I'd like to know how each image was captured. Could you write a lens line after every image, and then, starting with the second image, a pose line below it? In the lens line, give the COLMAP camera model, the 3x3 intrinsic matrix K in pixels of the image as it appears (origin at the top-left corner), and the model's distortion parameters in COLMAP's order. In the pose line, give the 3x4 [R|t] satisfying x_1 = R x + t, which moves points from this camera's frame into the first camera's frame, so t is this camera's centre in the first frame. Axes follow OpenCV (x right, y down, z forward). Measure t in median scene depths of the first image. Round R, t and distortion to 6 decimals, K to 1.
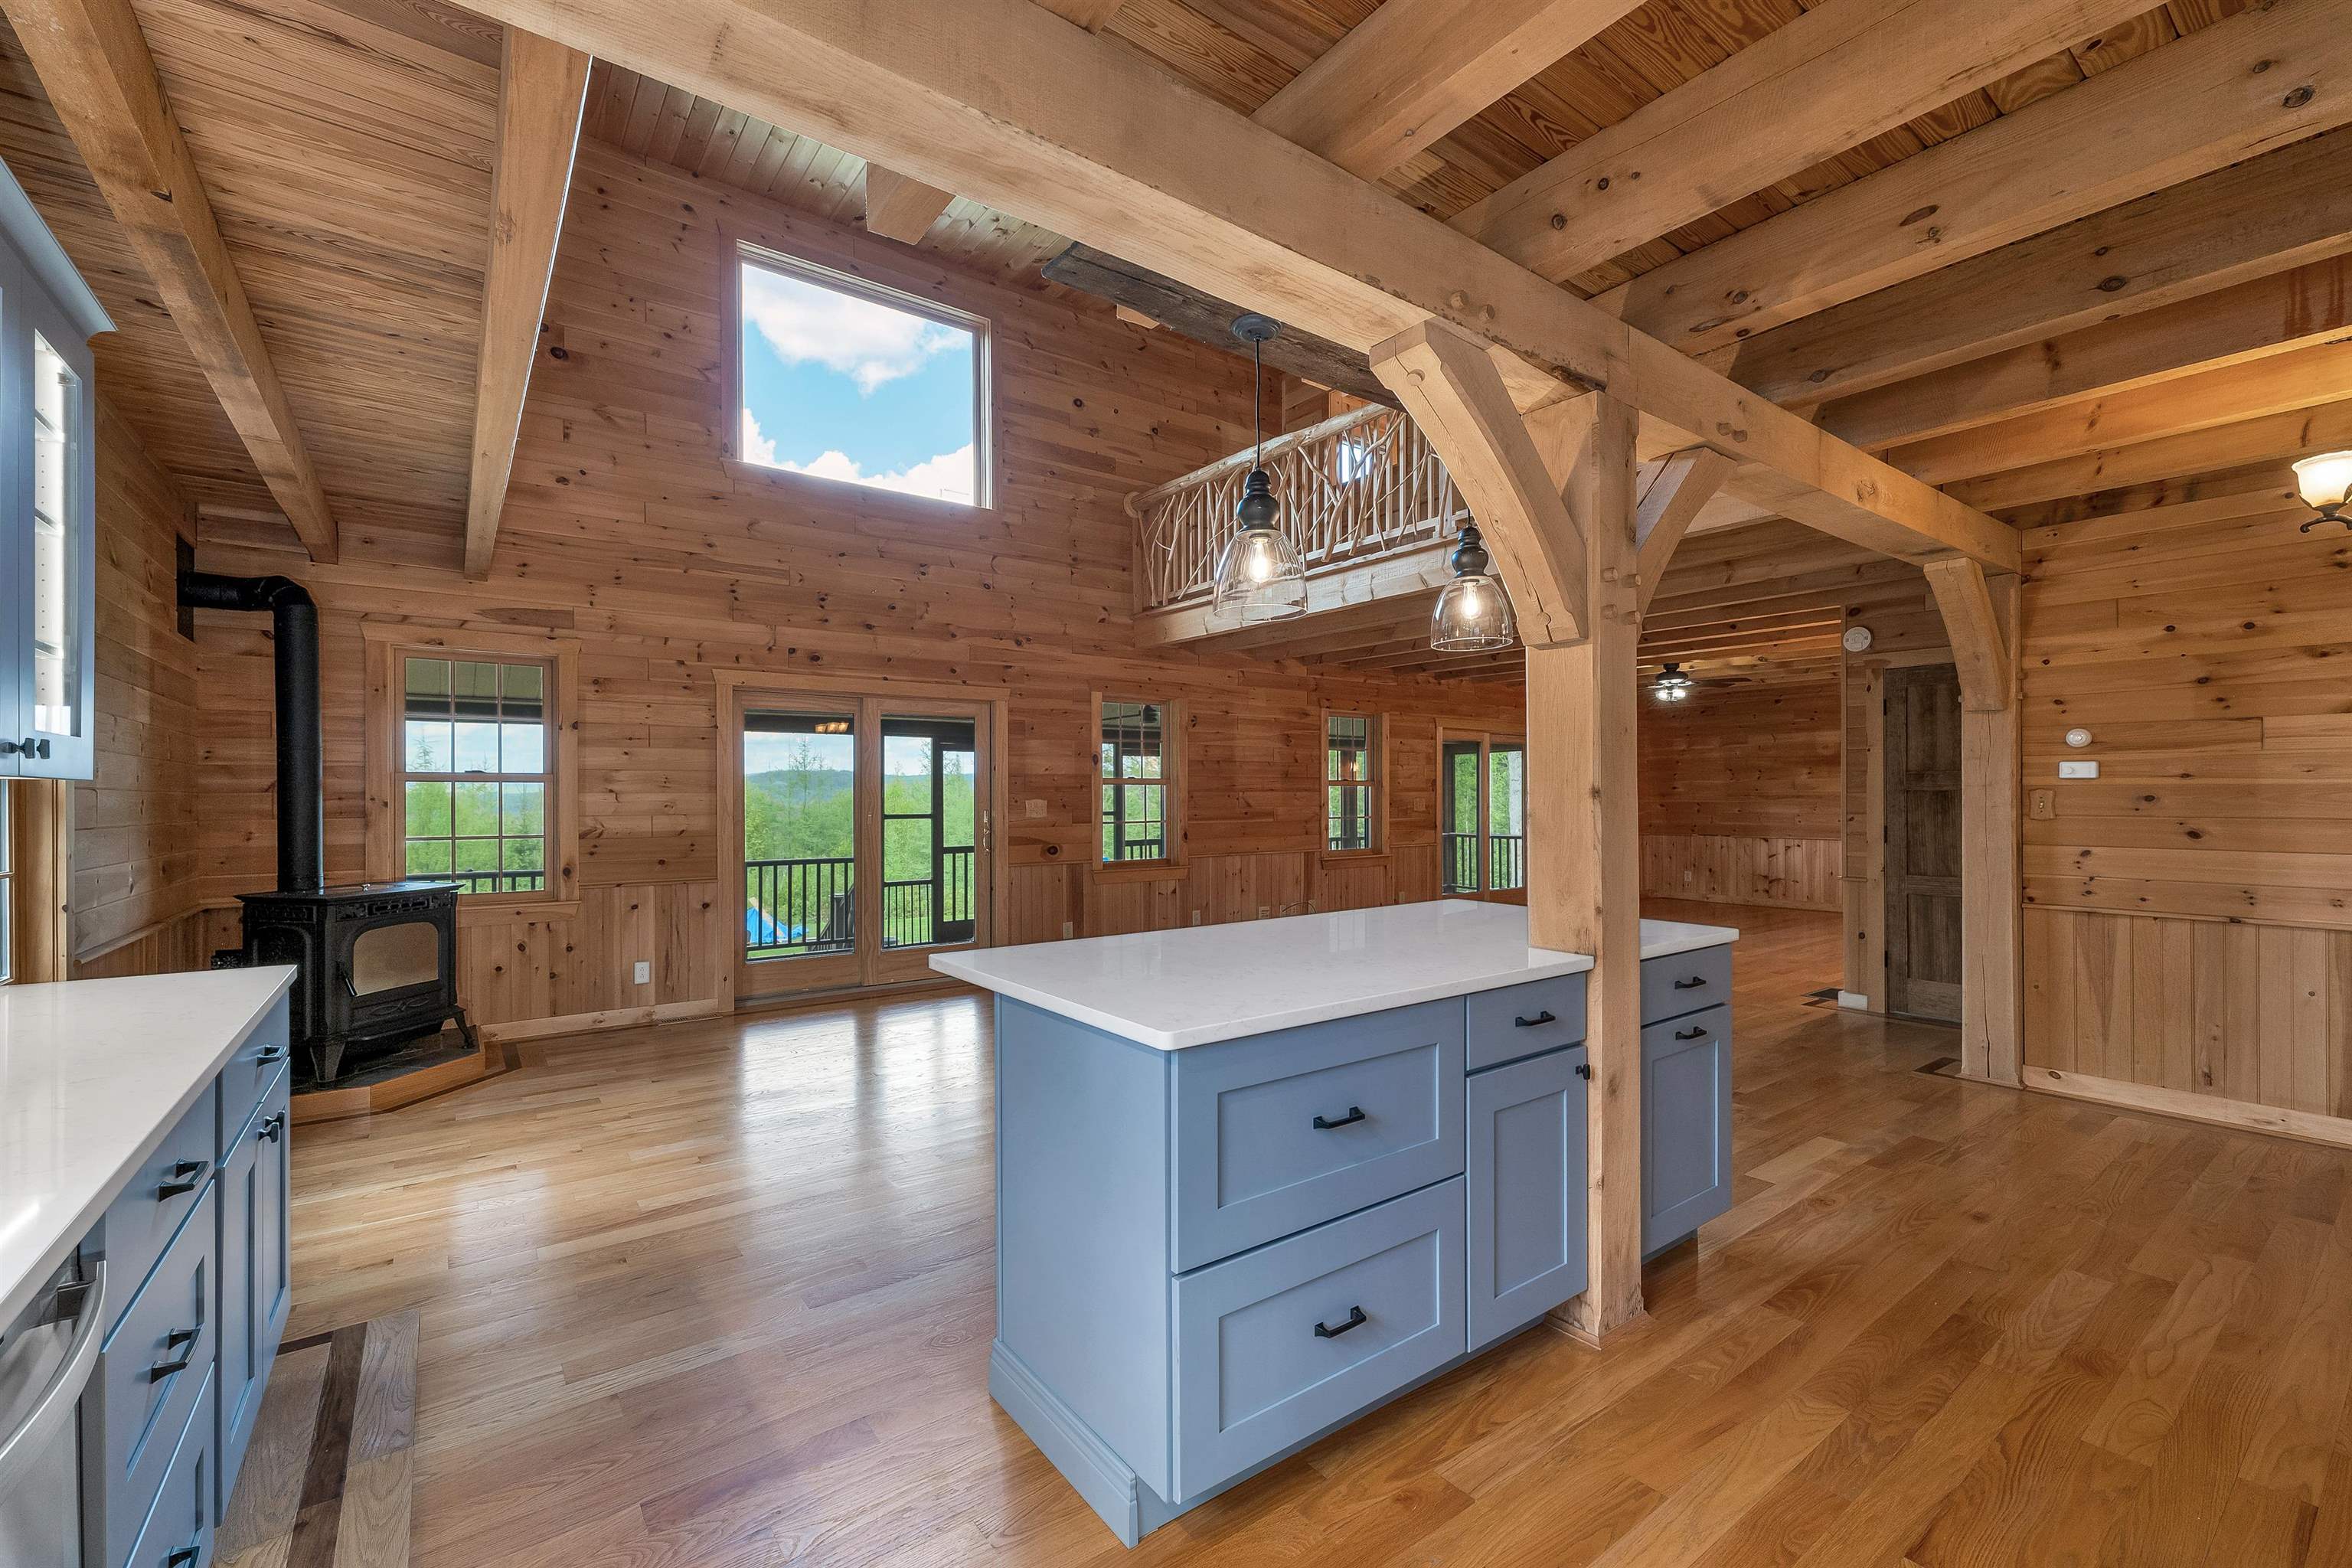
lens RADIAL K [[981.4, 0, 1172.9], [0, 981.4, 794.5], [0, 0, 1]] dist [0.001510, 0.000191]
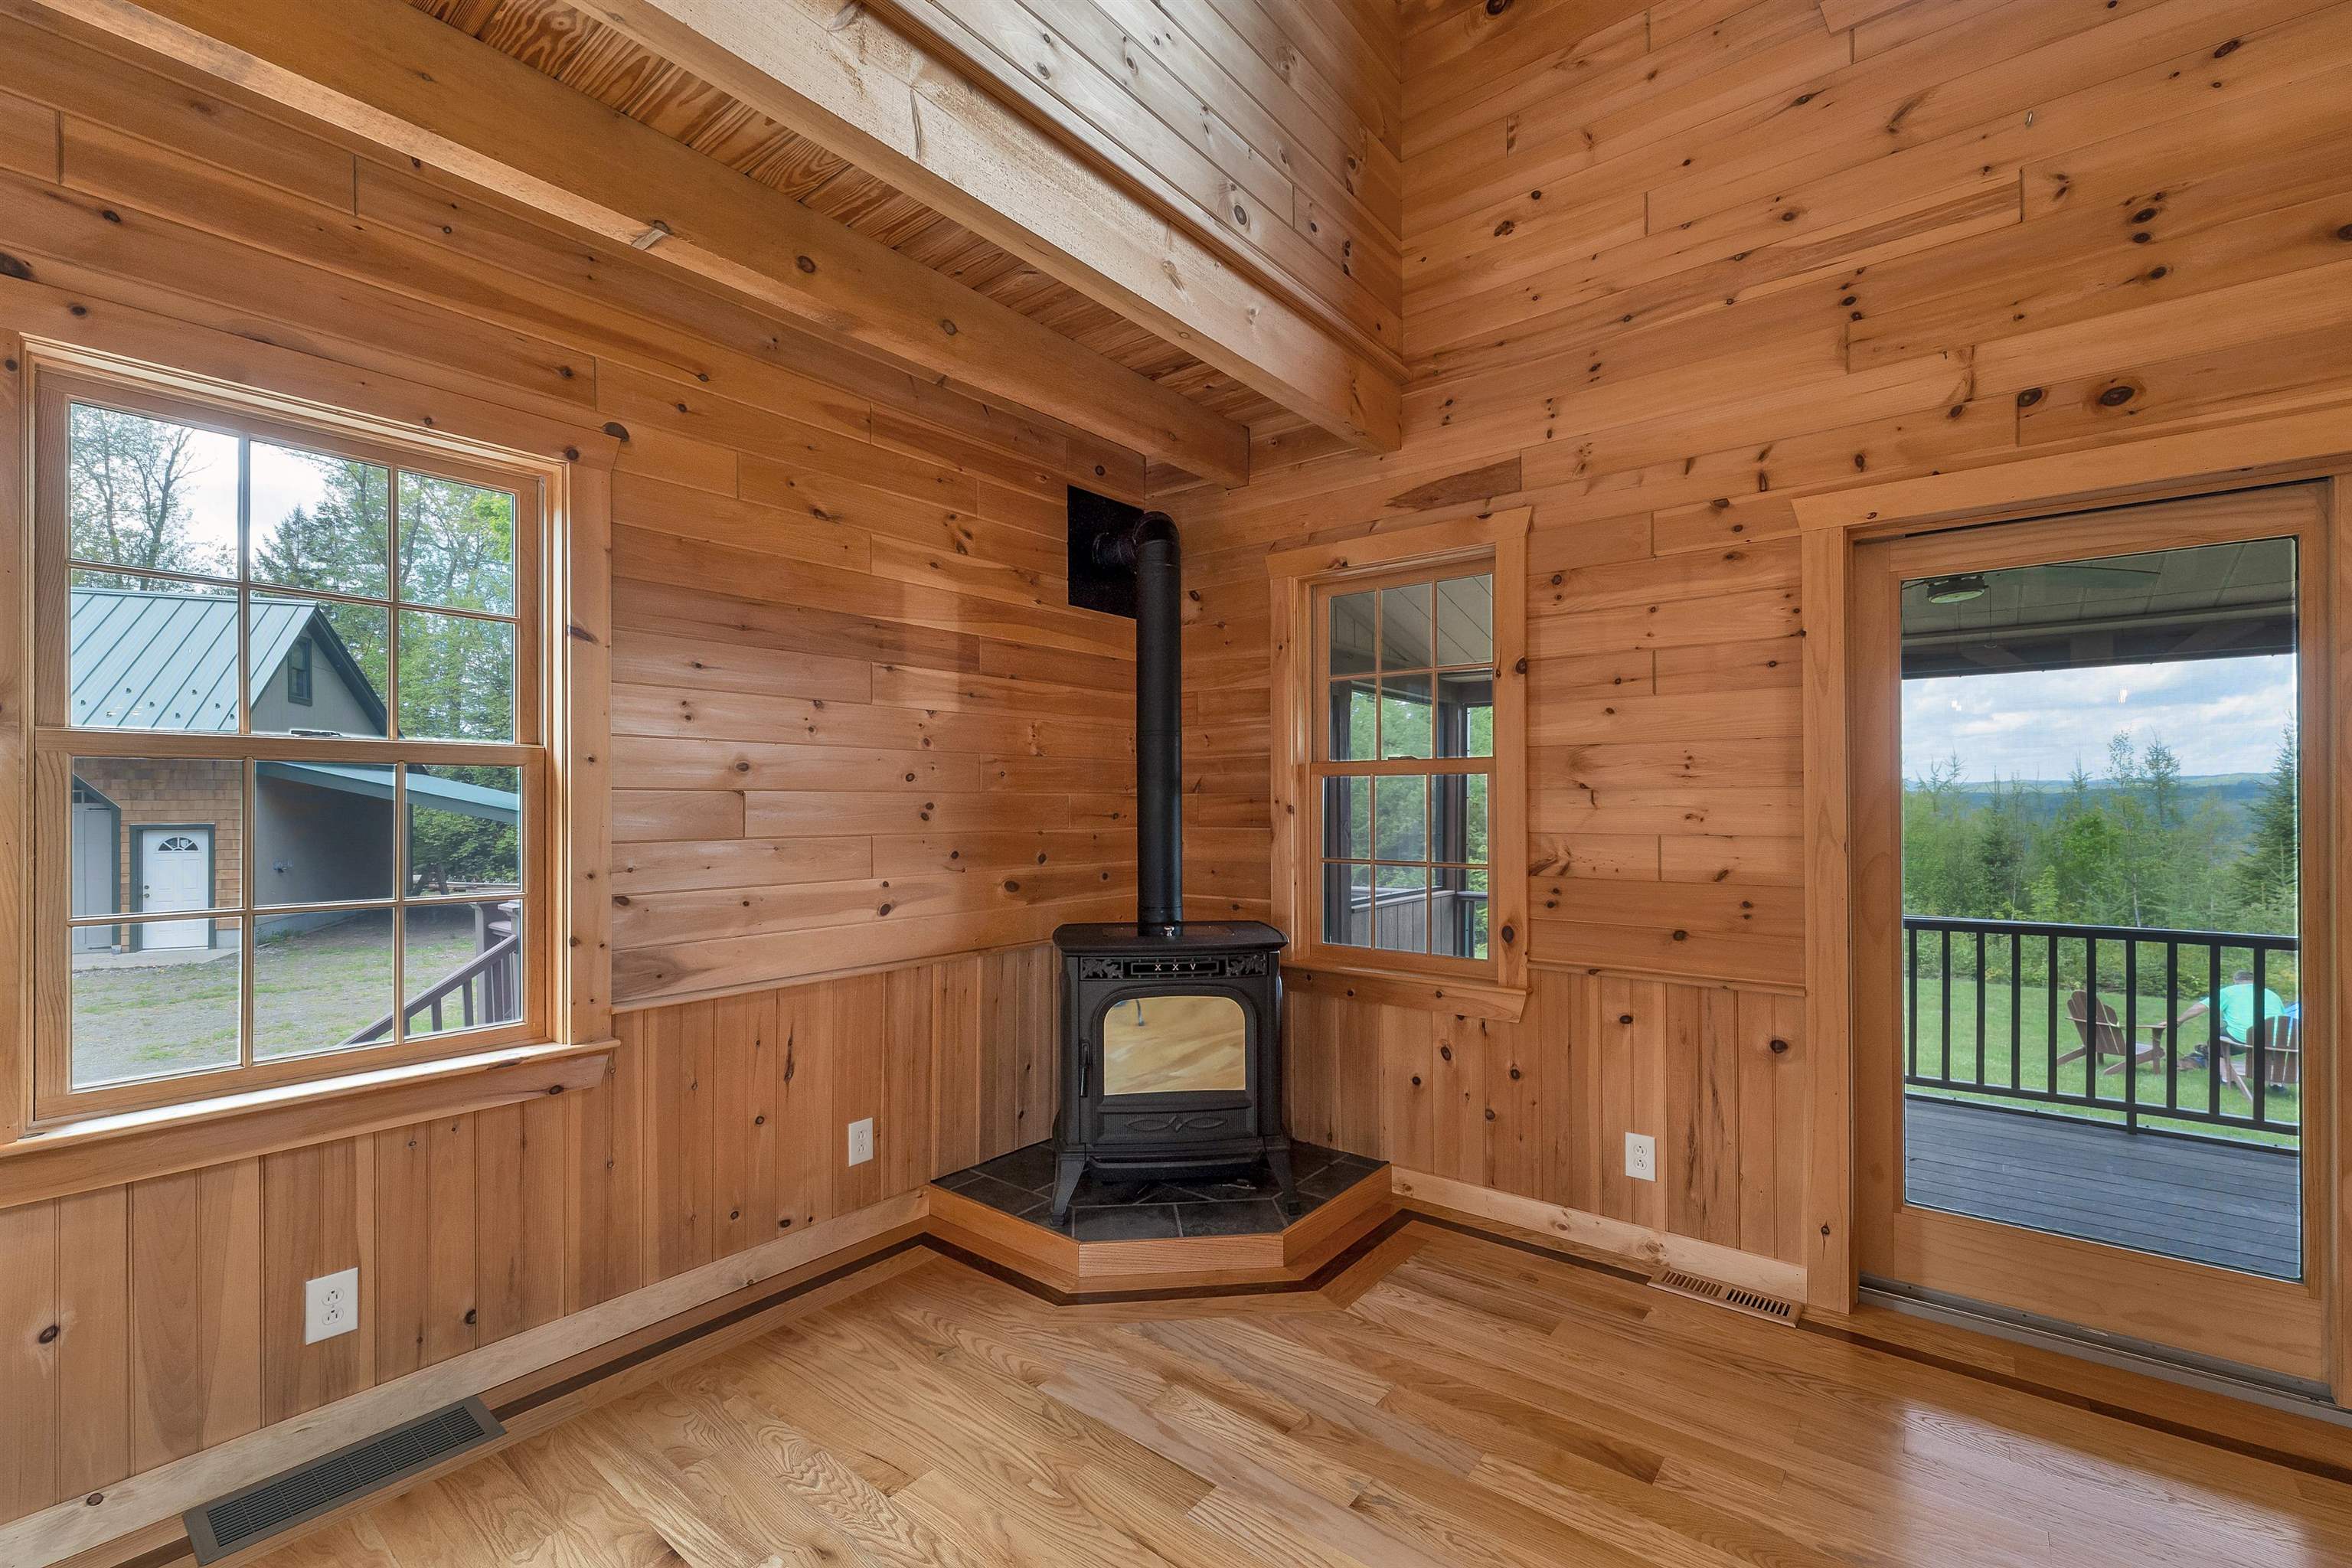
lens RADIAL K [[991.8, 0, 1178.5], [0, 991.8, 803.3], [0, 0, 1]] dist [-0.000508, 0.000467]
pose [[0.253355, 0.002409, -0.967370, -0.094818], [0.004232, 0.999985, 0.003598, 0.001827], [0.967364, -0.005005, 0.253341, 0.512497]]
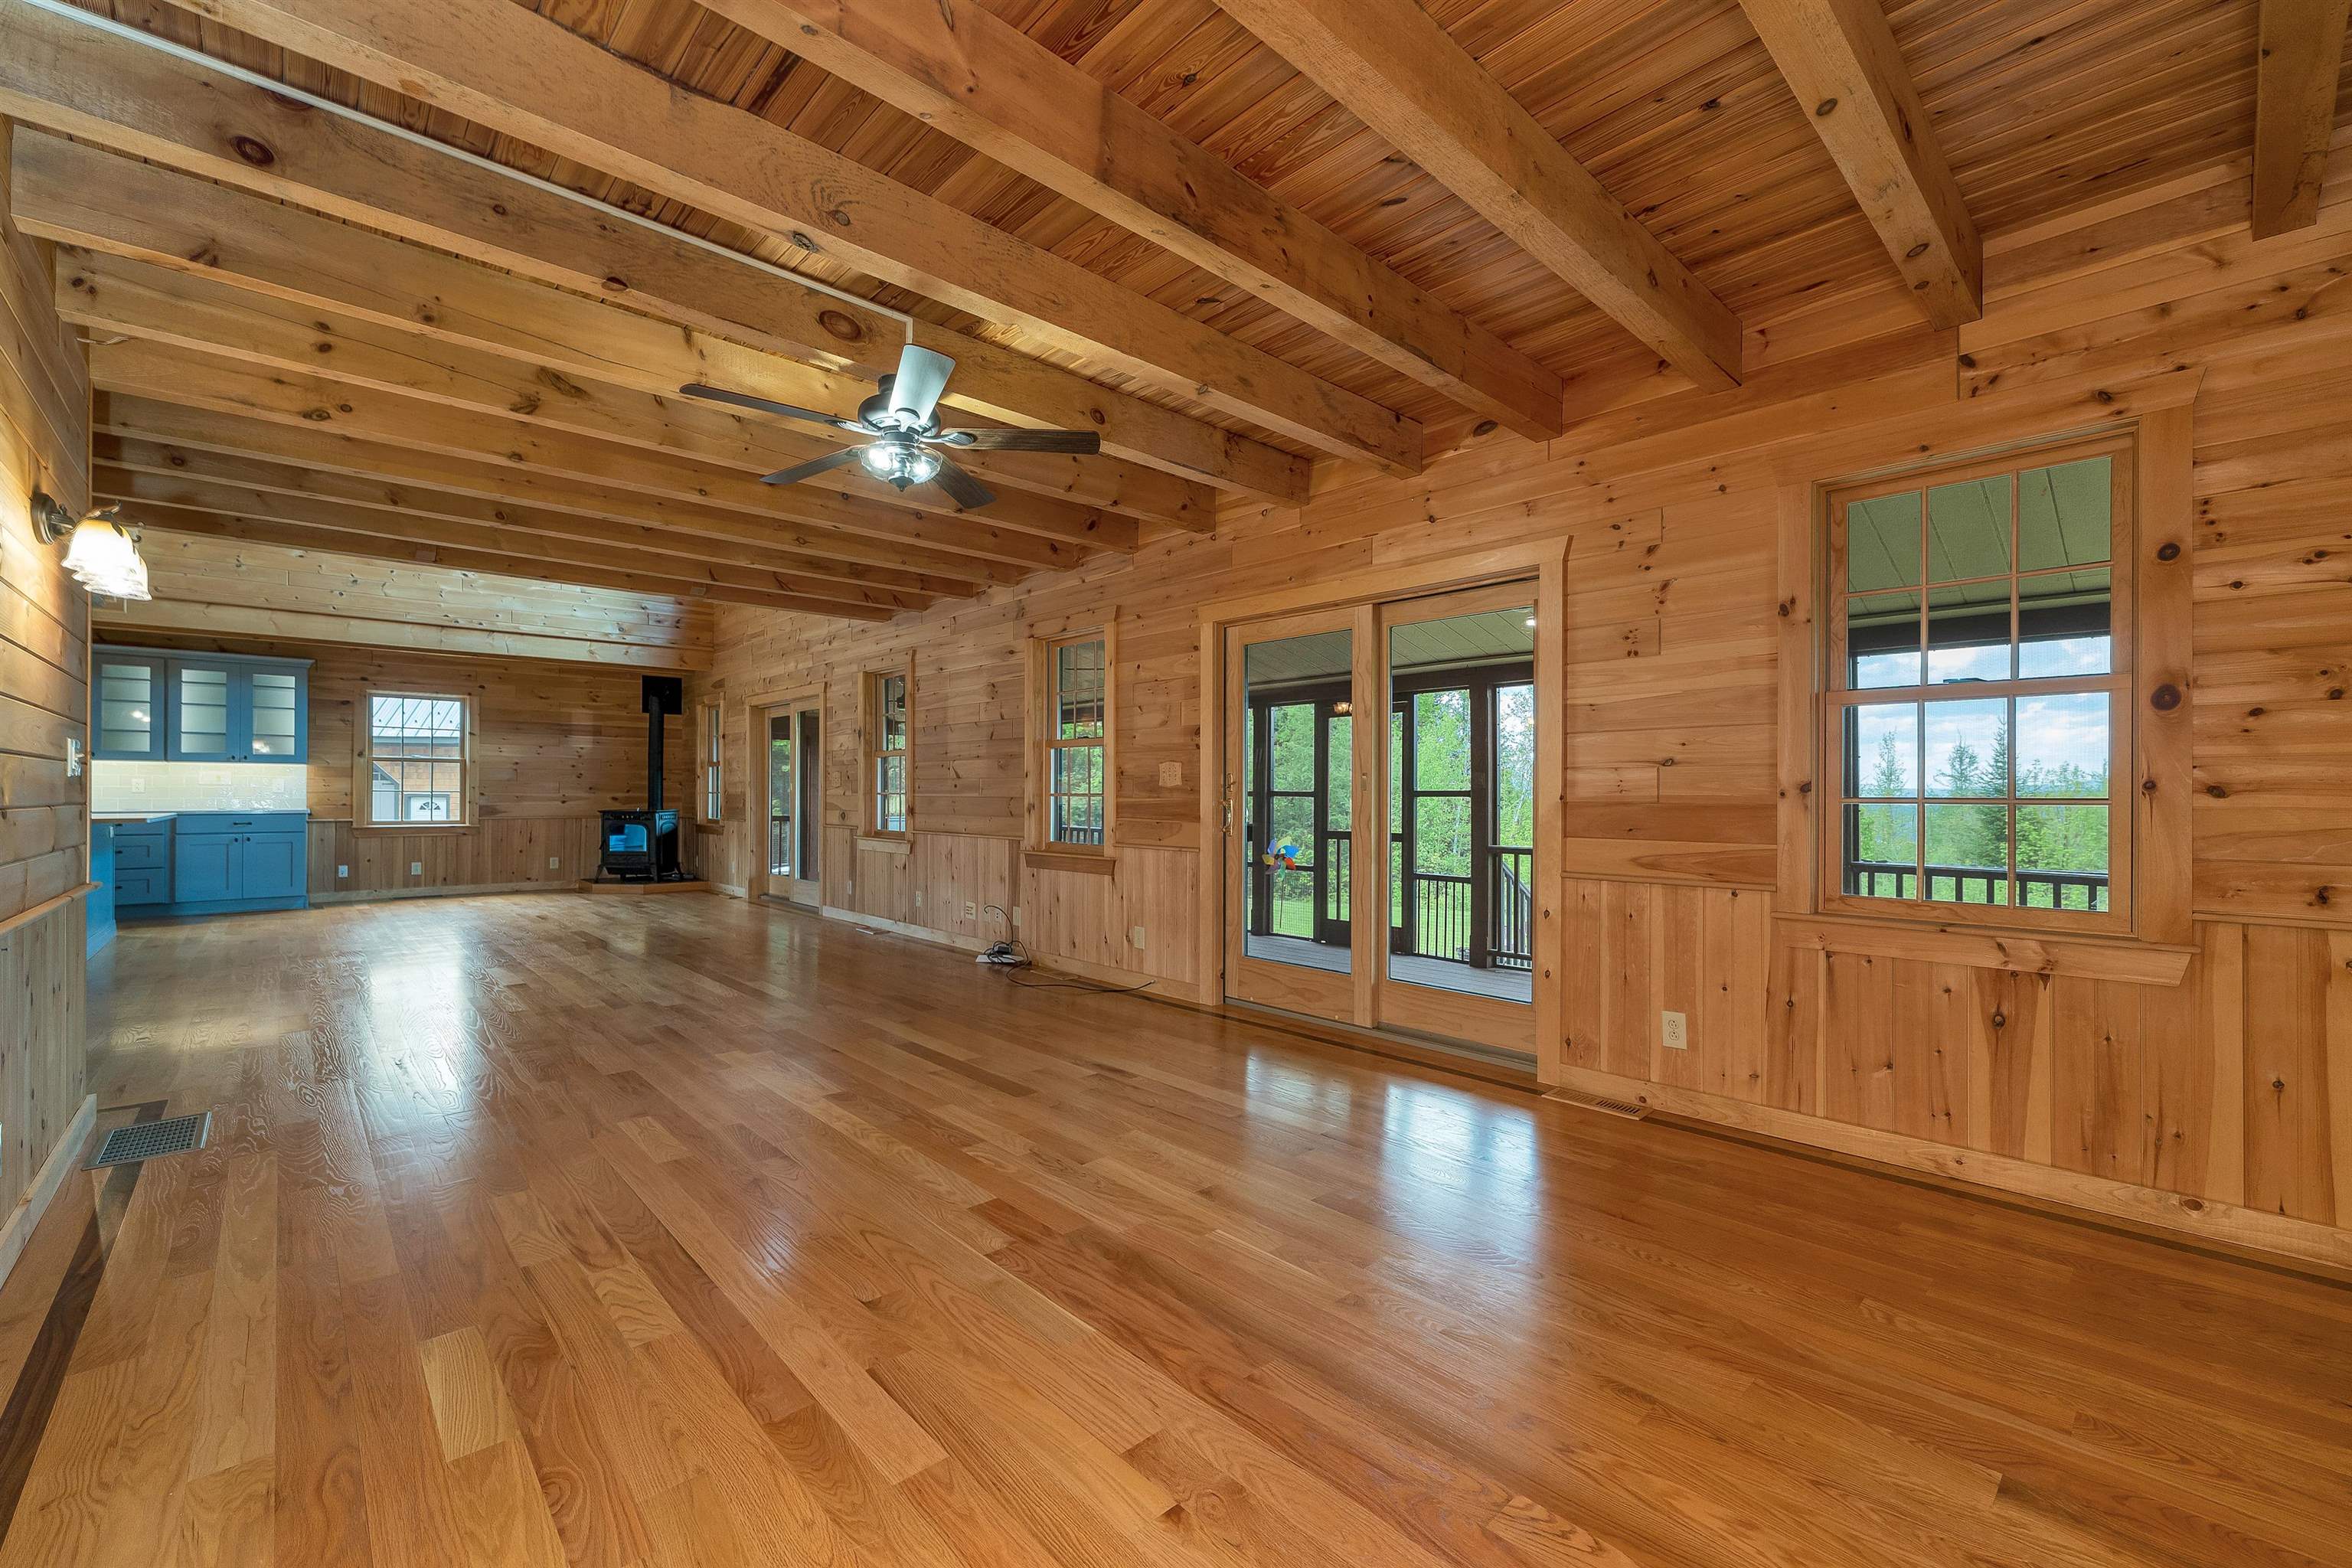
lens RADIAL K [[965.2, 0, 1175.3], [0, 965.2, 794.8], [0, 0, 1]] dist [-0.001391, -0.000278]
pose [[0.109537, 0.004624, -0.993972, 1.060899], [-0.004415, 0.999982, 0.004166, 0.025933], [0.993973, 0.003932, 0.109555, 1.276543]]
